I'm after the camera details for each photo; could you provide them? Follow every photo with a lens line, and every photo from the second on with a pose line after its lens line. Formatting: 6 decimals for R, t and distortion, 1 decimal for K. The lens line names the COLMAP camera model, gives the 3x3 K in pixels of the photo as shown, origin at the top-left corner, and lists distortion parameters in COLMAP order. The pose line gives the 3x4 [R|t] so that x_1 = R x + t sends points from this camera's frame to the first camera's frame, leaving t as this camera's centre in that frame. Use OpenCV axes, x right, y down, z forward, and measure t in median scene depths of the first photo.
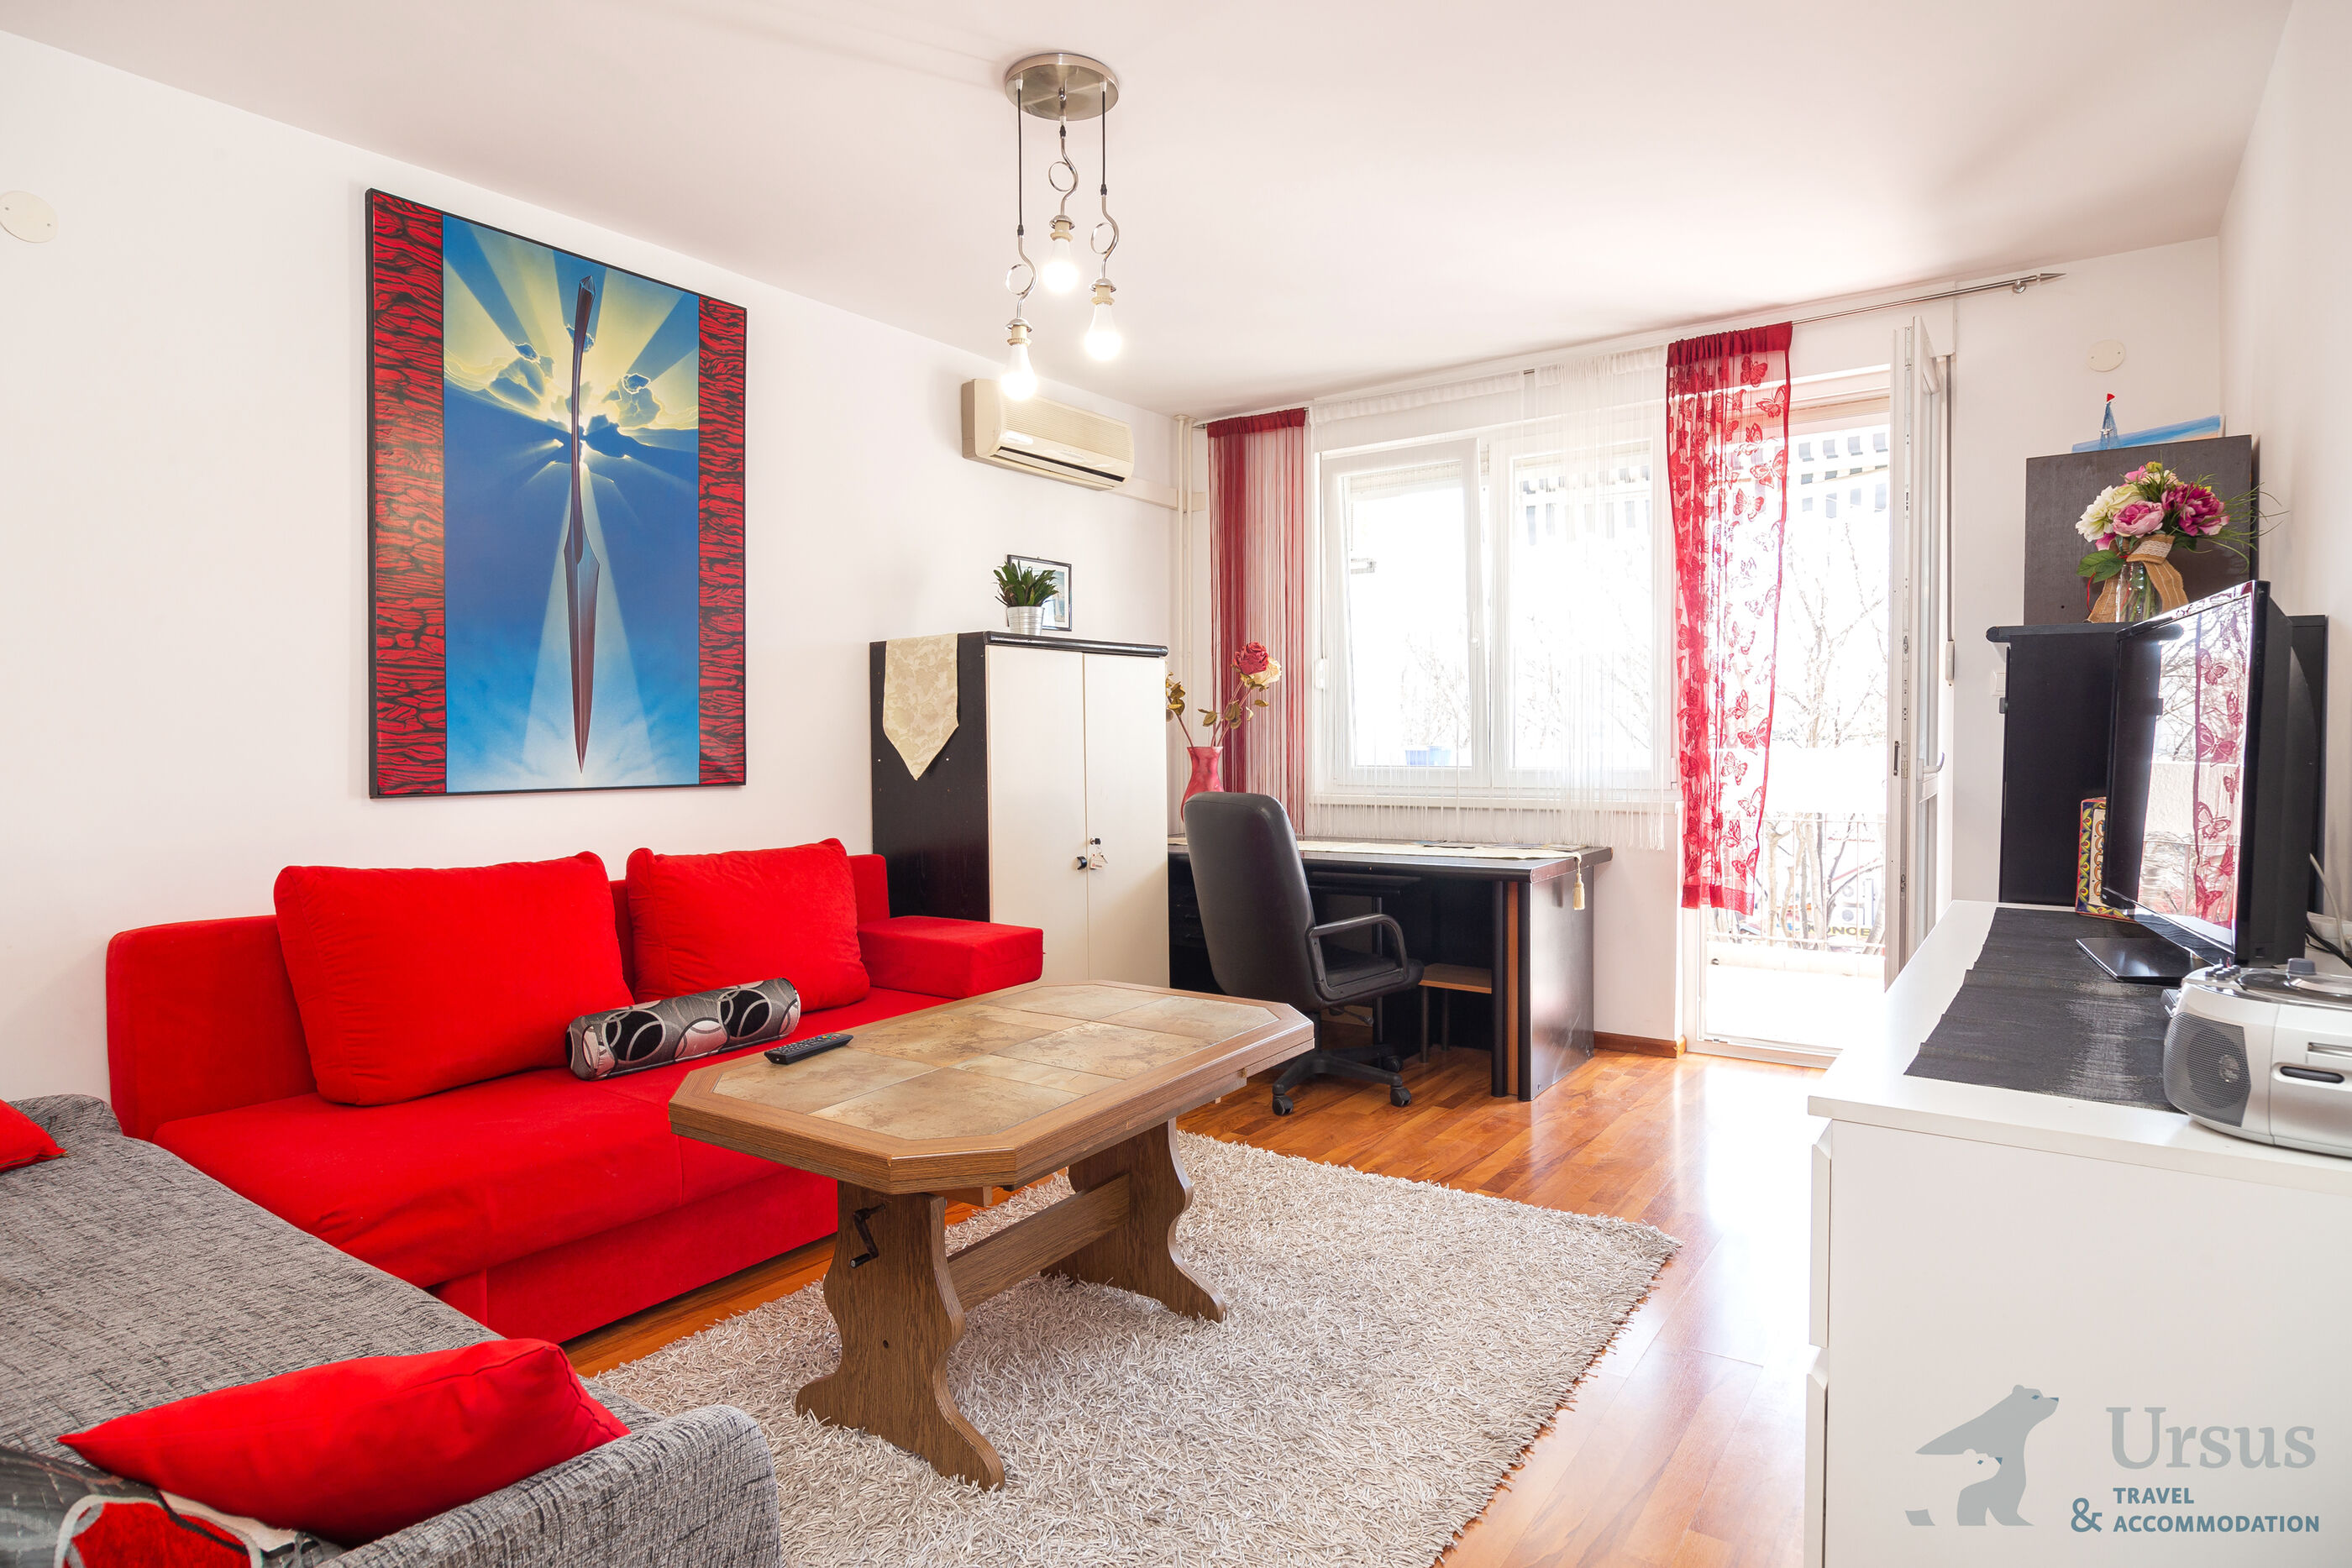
lens RADIAL K [[1255.6, 0, 1186.6], [0, 1255.6, 778.5], [0, 0, 1]] dist [-0.003500, -0.003374]
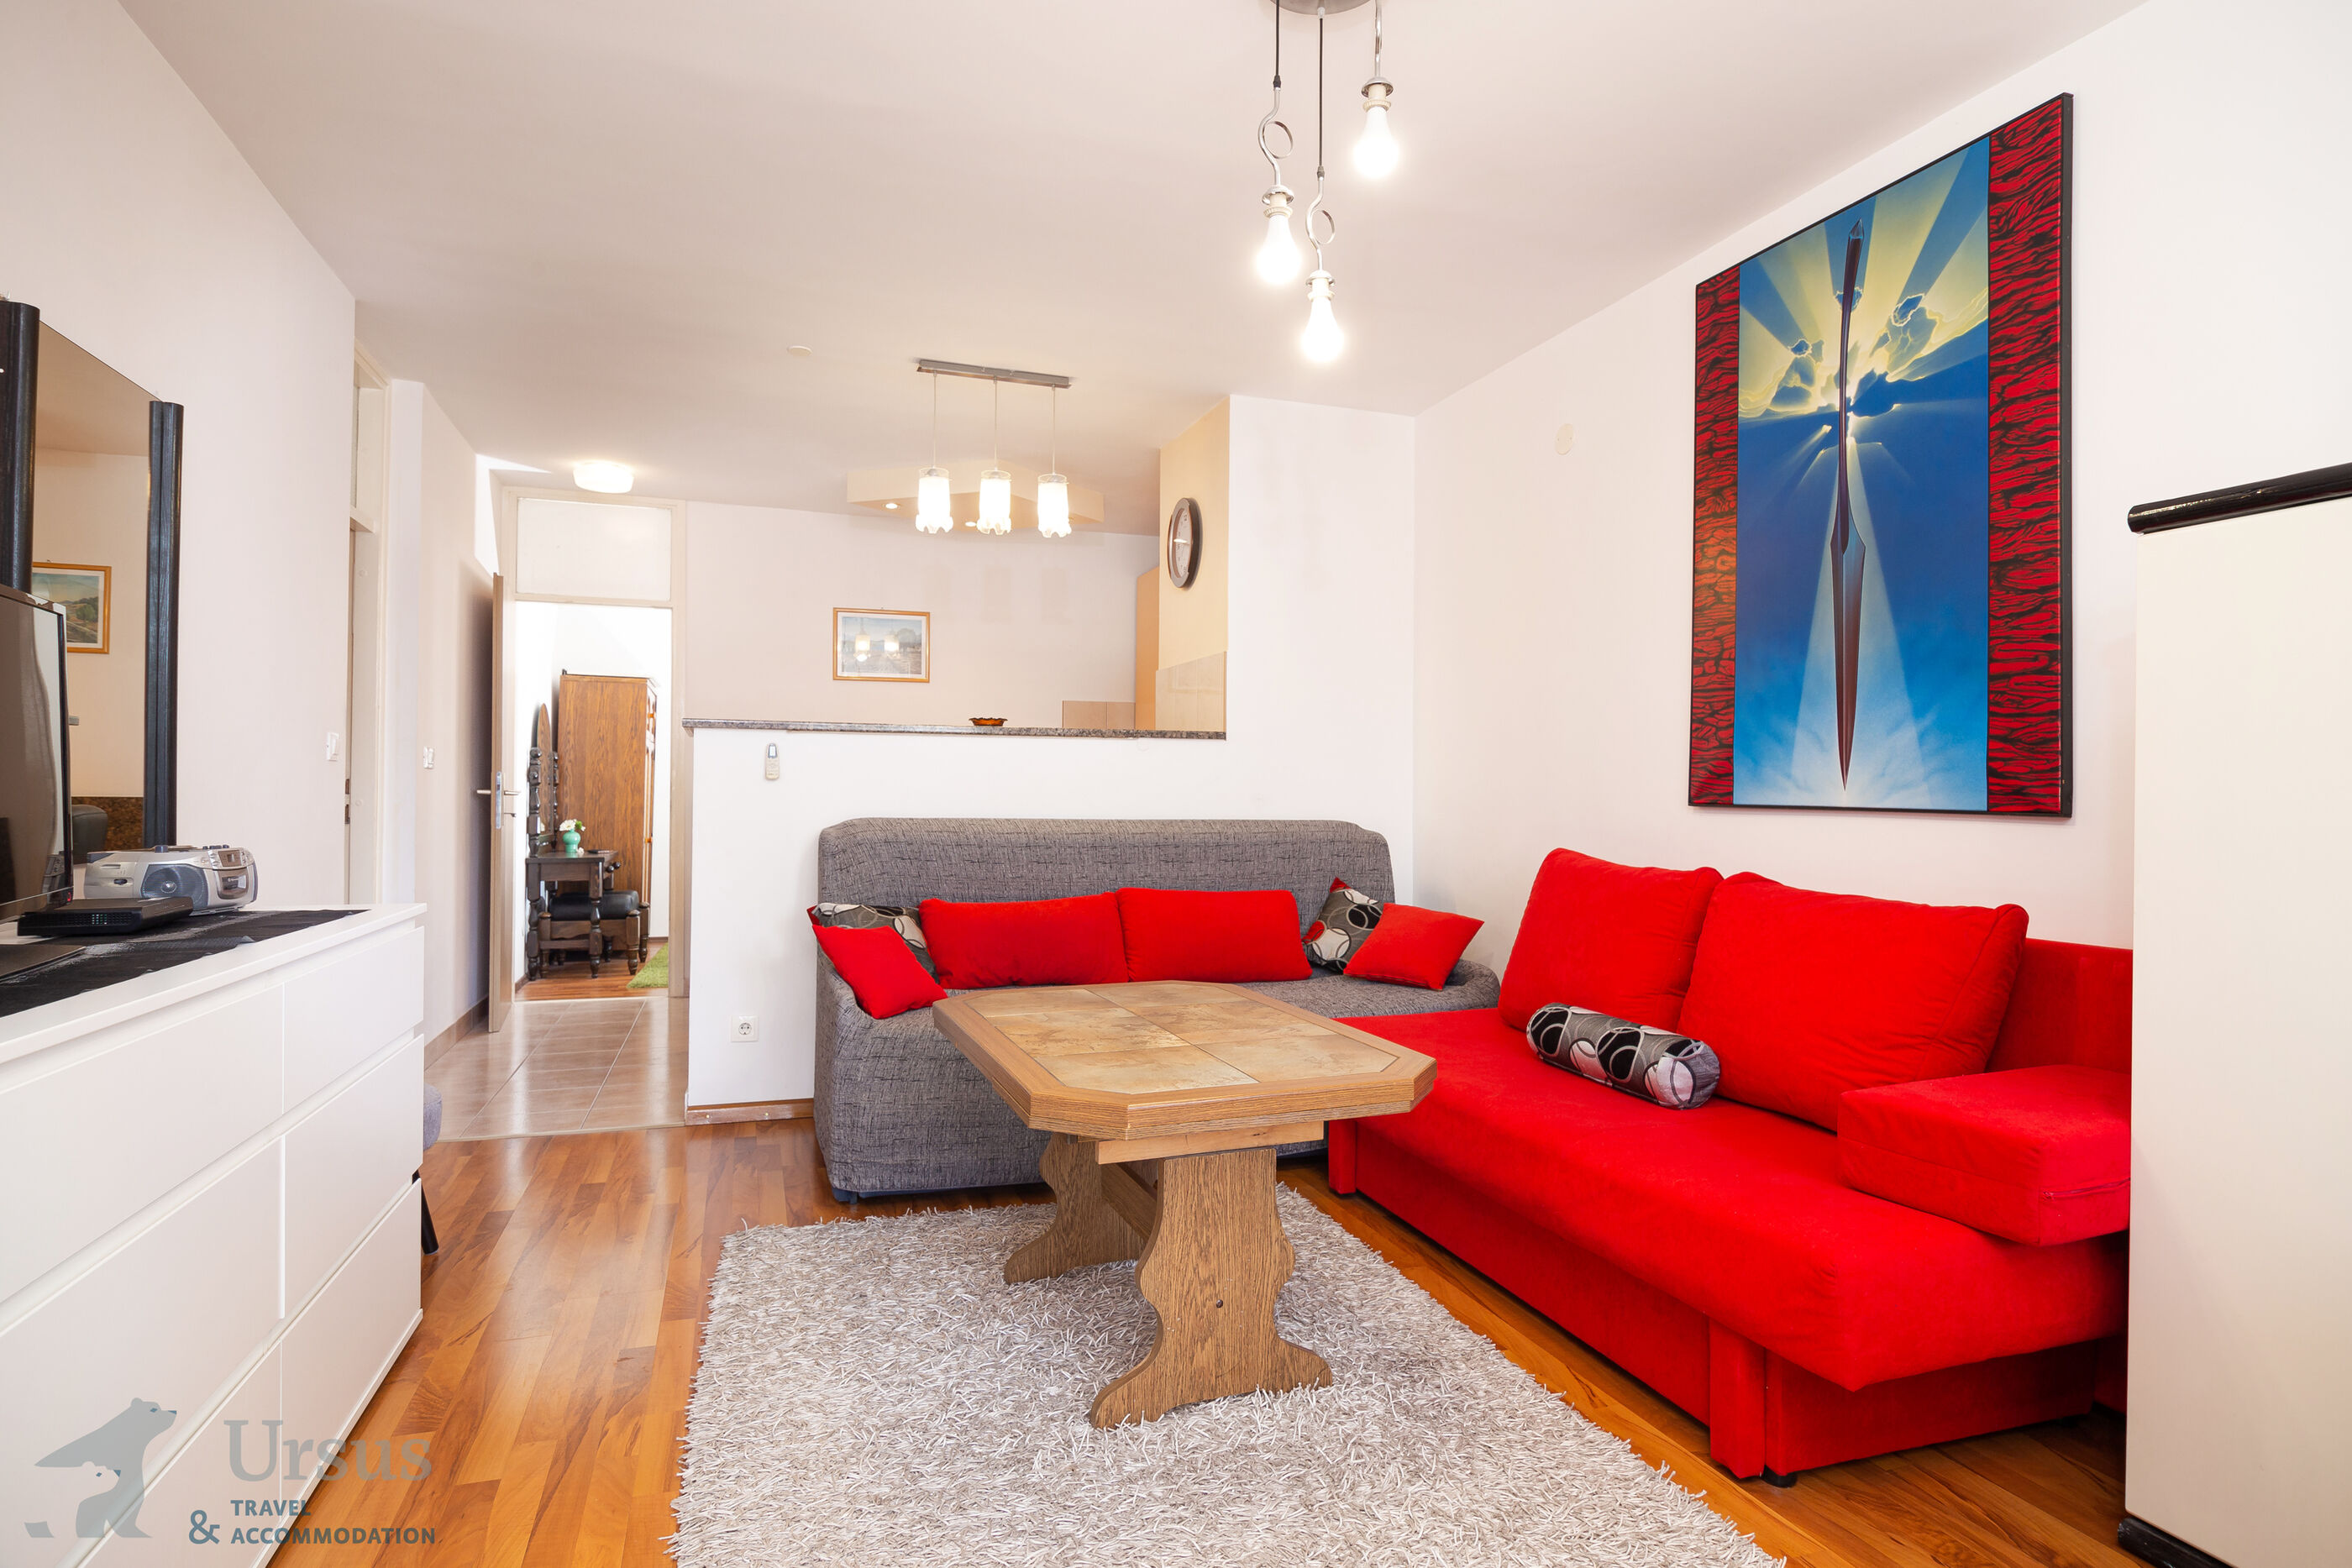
lens RADIAL K [[1245.9, 0, 1176.0], [0, 1245.9, 784.0], [0, 0, 1]] dist [-0.004322, -0.004893]
pose [[-0.588179, -0.003131, -0.808725, 0.491009], [-0.032170, 0.999292, 0.019528, -0.010568], [0.808091, 0.037503, -0.587863, 1.117792]]
